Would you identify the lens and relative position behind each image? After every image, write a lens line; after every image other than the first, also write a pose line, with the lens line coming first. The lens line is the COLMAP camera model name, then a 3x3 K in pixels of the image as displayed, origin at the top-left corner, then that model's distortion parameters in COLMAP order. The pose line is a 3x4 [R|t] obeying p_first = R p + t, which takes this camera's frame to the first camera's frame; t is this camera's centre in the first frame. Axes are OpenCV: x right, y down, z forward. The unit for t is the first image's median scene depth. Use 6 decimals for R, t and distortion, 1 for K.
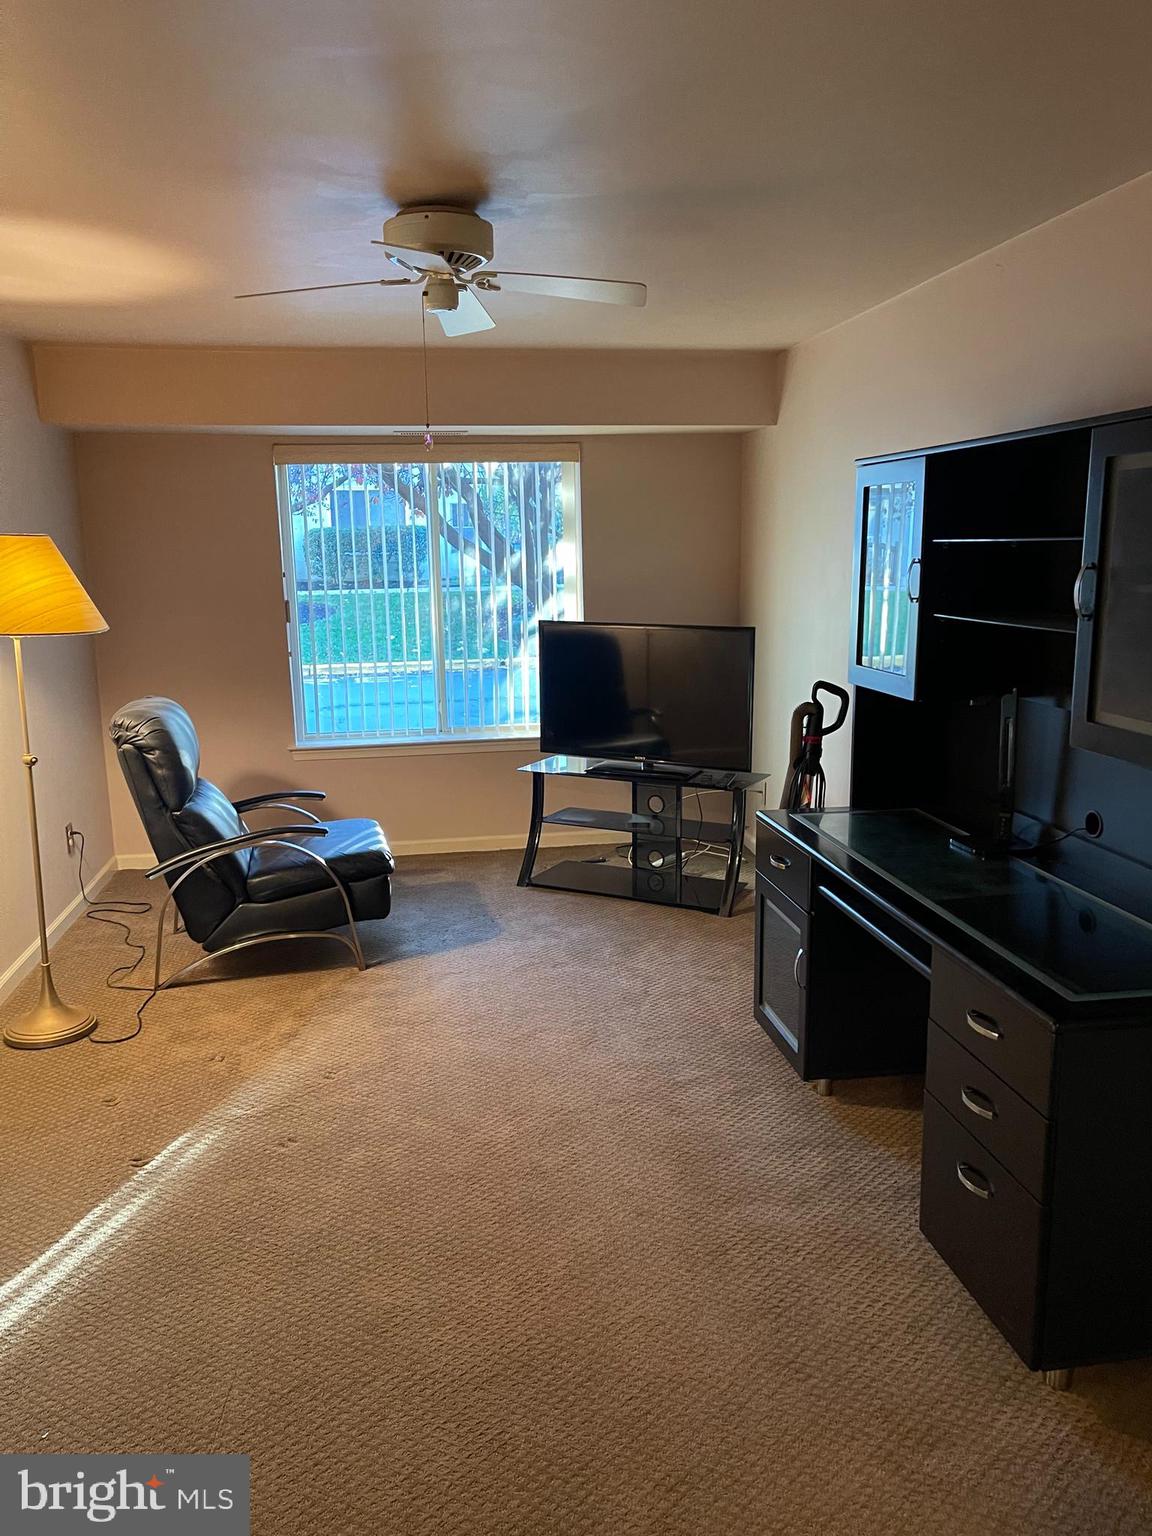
lens RADIAL K [[1159.5, 0, 575.0], [0, 1159.5, 762.5], [0, 0, 1]] dist [0.062621, -0.076622]
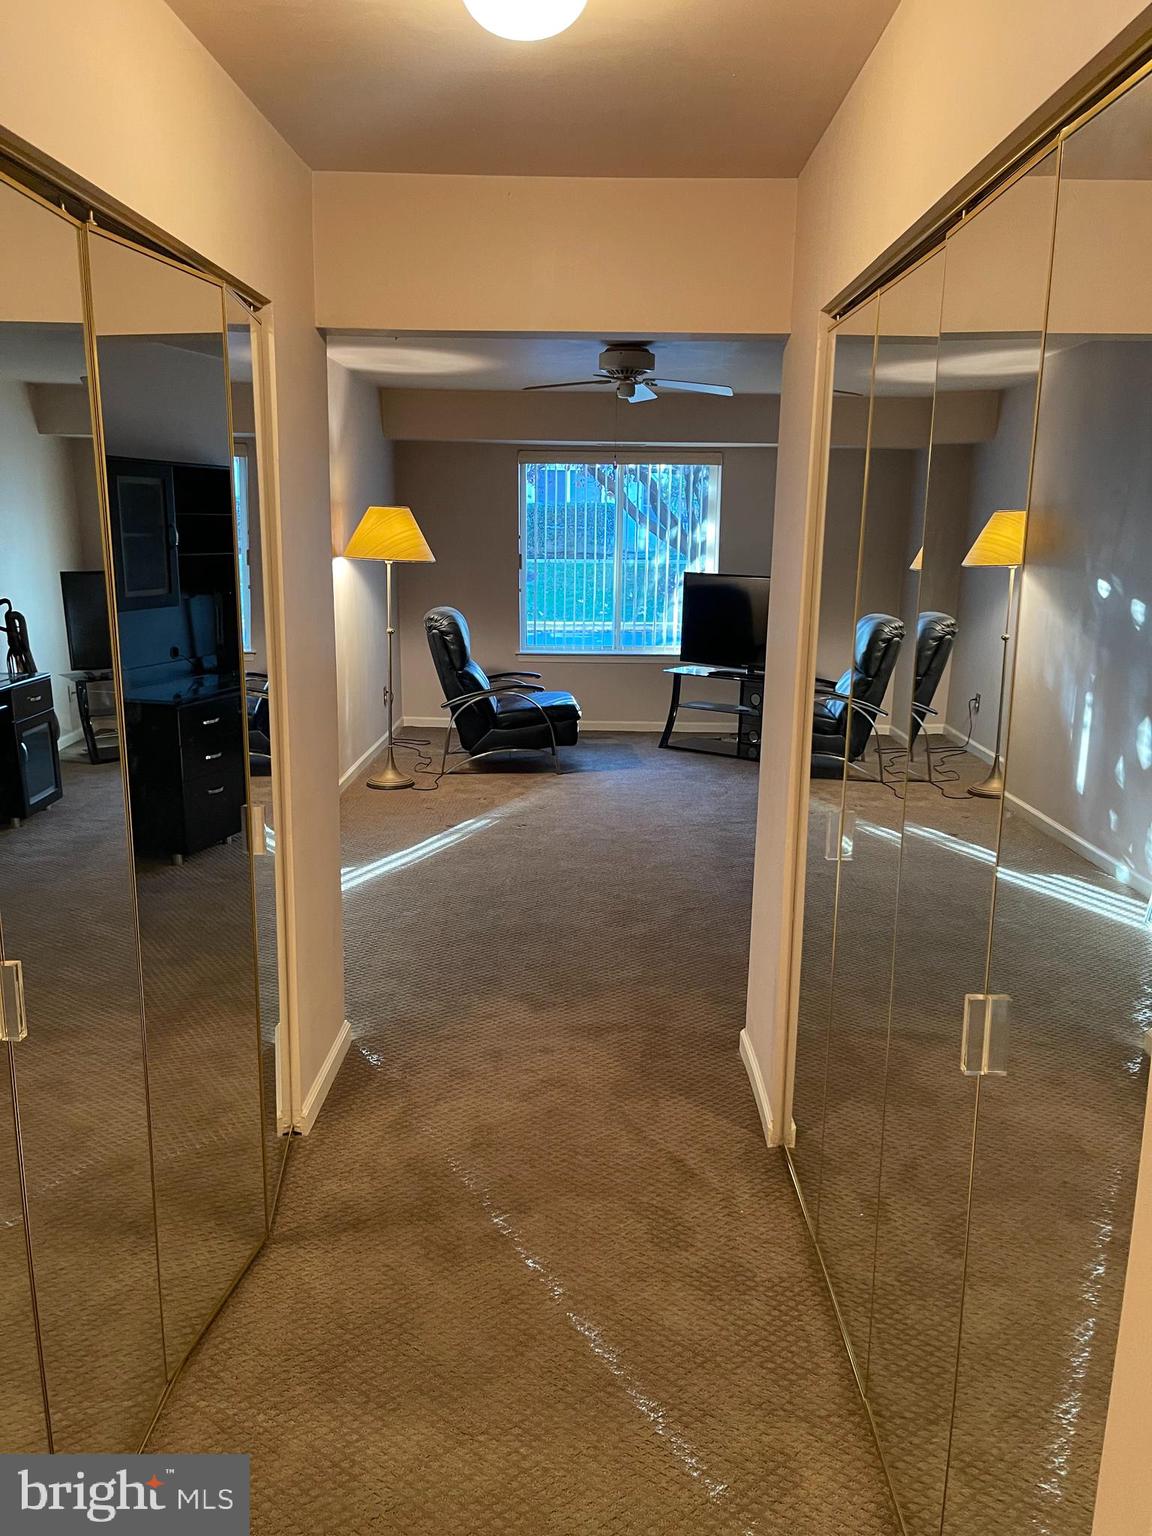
lens RADIAL K [[1159.5, 0, 583.9], [0, 1159.5, 773.1], [0, 0, 1]] dist [0.062621, -0.076622]
pose [[0.987505, 0.062539, -0.144650, 0.073912], [-0.058745, 0.997811, 0.030357, 0.097806], [0.146232, -0.021480, 0.989017, -0.508795]]
